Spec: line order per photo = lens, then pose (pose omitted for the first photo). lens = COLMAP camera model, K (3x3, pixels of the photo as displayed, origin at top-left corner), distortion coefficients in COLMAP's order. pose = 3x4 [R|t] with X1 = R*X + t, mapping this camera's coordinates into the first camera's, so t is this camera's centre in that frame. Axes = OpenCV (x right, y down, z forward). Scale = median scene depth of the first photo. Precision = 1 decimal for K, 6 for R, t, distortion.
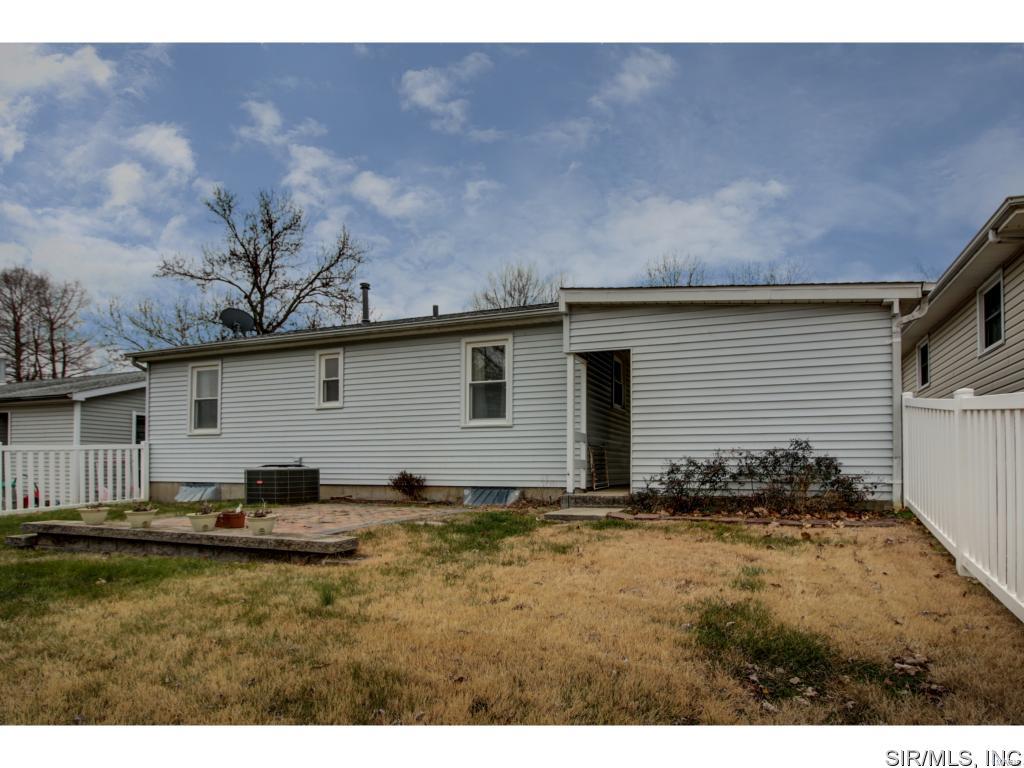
lens RADIAL K [[466.4, 0, 514.2], [0, 466.4, 473.8], [0, 0, 1]] dist [-0.002953, -0.001071]
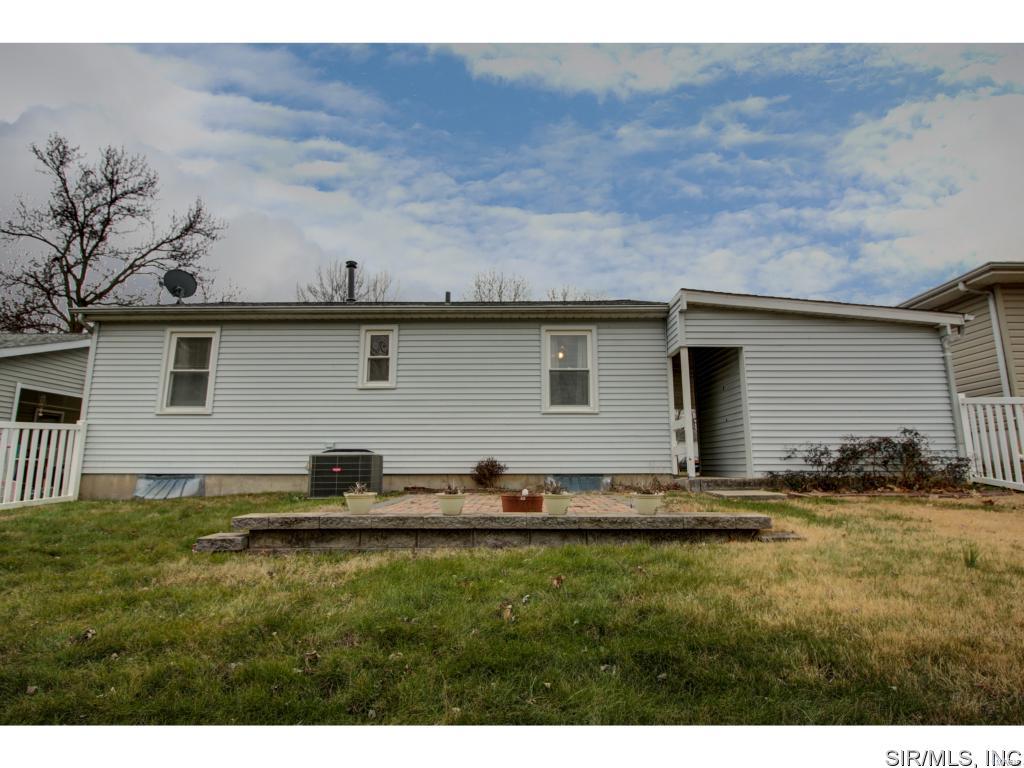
lens RADIAL K [[467.4, 0, 513.3], [0, 467.4, 401.4], [0, 0, 1]] dist [0.000995, -0.006965]
pose [[0.956512, 0.038160, 0.289187, -0.436297], [0.004786, 0.989219, -0.146364, 0.018669], [-0.291655, 0.141383, 0.946017, 0.079421]]
